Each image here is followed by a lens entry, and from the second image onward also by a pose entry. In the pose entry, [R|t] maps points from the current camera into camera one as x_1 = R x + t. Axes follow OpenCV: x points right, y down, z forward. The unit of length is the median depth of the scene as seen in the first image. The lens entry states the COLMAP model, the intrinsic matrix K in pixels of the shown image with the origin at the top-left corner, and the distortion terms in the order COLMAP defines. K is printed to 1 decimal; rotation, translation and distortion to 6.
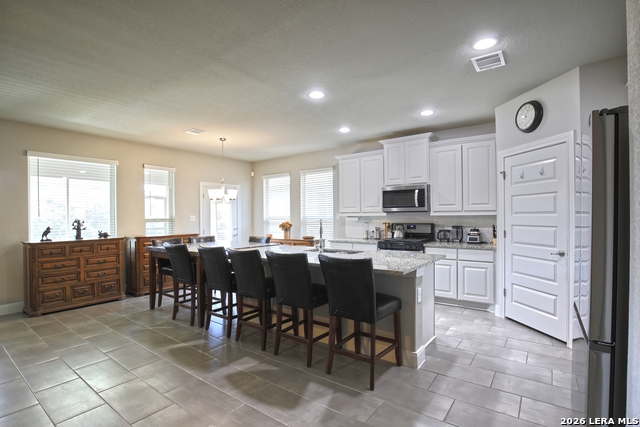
lens RADIAL K [[308.6, 0, 321.4], [0, 308.6, 216.2], [0, 0, 1]] dist [-0.033850, 0.000038]
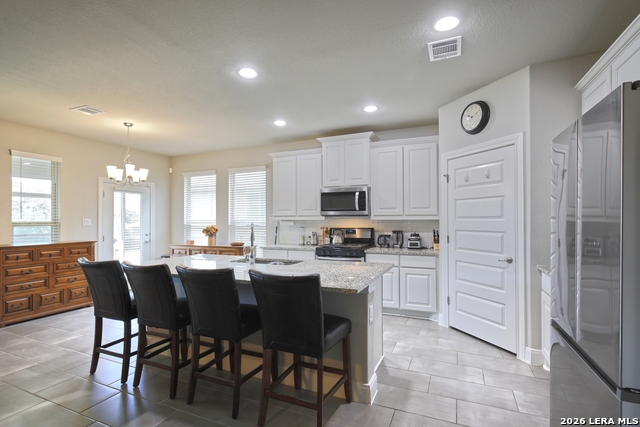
lens RADIAL K [[307.5, 0, 321.5], [0, 307.5, 216.1], [0, 0, 1]] dist [-0.000496, -0.000512]
pose [[0.975271, 0.007745, 0.220879, -0.002293], [-0.004959, 0.999901, -0.013168, -0.000060], [-0.220959, 0.011747, 0.975212, 0.121093]]
